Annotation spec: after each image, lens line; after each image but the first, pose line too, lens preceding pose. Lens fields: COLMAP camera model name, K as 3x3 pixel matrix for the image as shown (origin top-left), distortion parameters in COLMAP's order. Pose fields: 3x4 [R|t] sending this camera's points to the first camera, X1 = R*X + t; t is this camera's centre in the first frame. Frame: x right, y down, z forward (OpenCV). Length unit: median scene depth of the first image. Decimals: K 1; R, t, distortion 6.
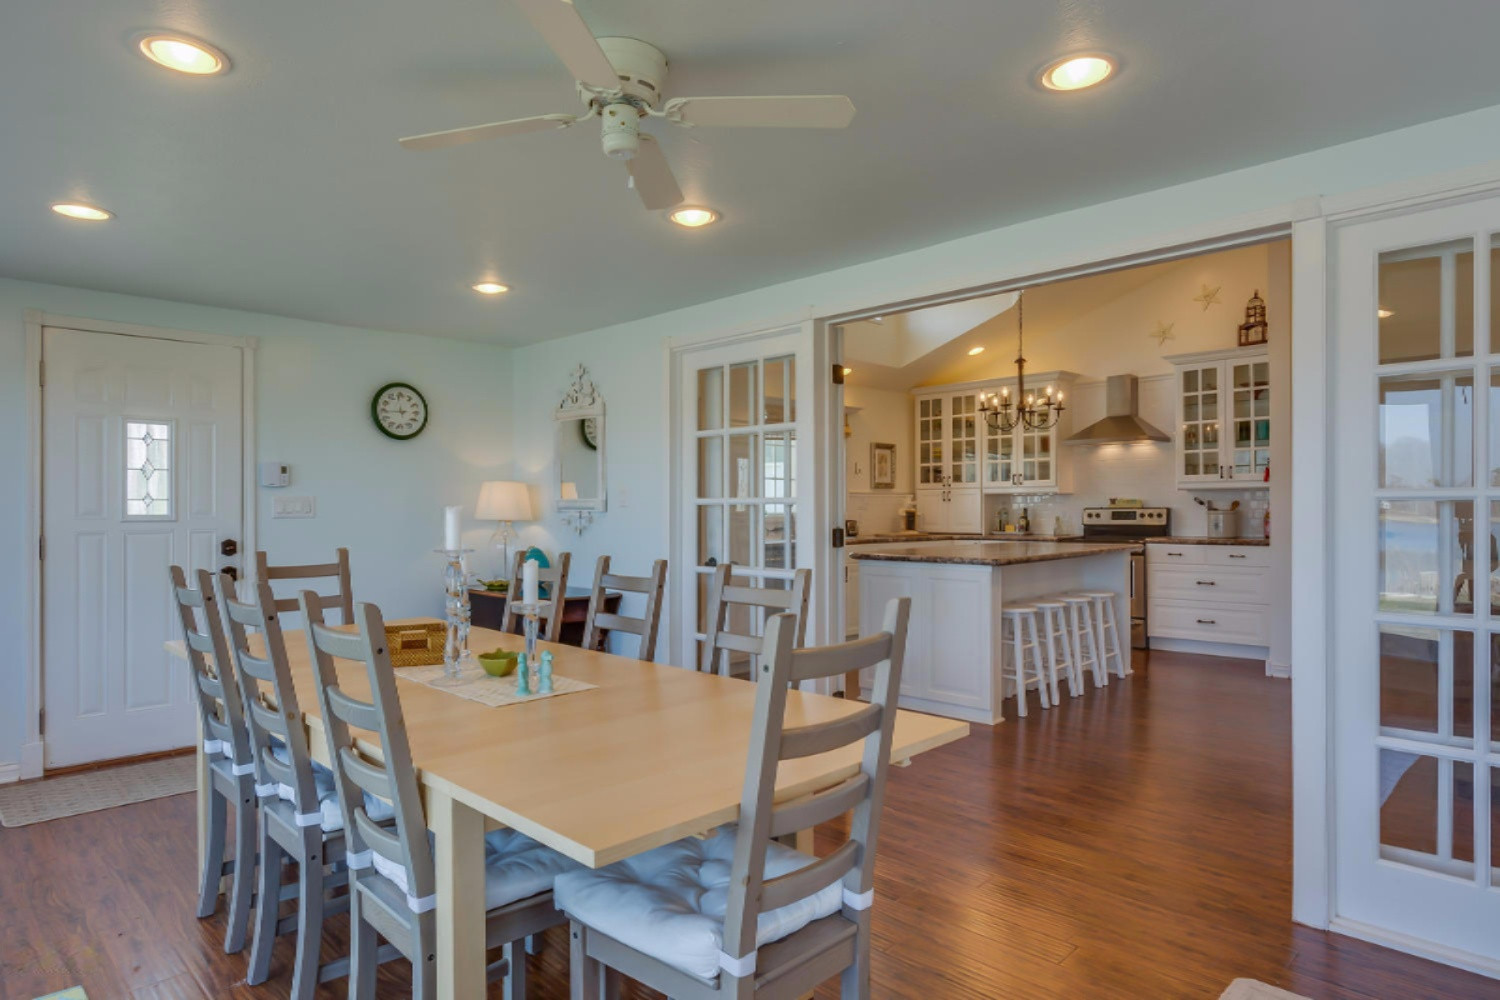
lens RADIAL K [[841.4, 0, 759.7], [0, 841.4, 505.6], [0, 0, 1]] dist [-0.008254, -0.001422]
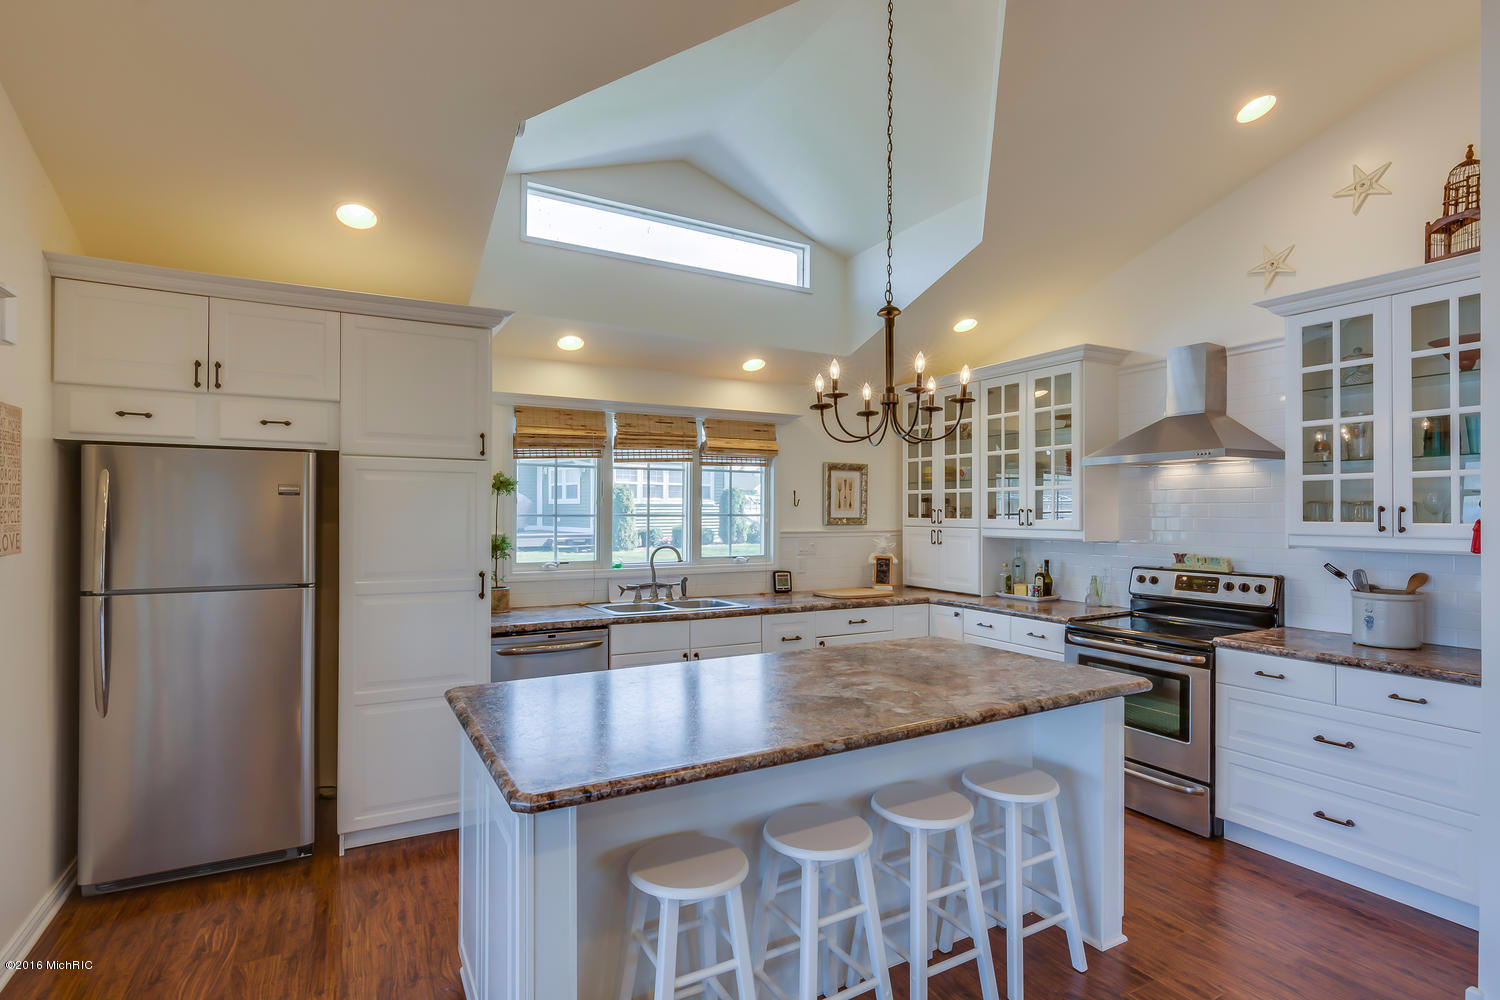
lens RADIAL K [[739.7, 0, 742.0], [0, 739.7, 509.6], [0, 0, 1]] dist [-0.000435, 0.003139]
pose [[0.958458, 0.005104, -0.285188, 0.280819], [-0.004170, 0.999984, 0.003882, -0.041681], [0.285203, -0.002531, 0.958464, 0.420499]]
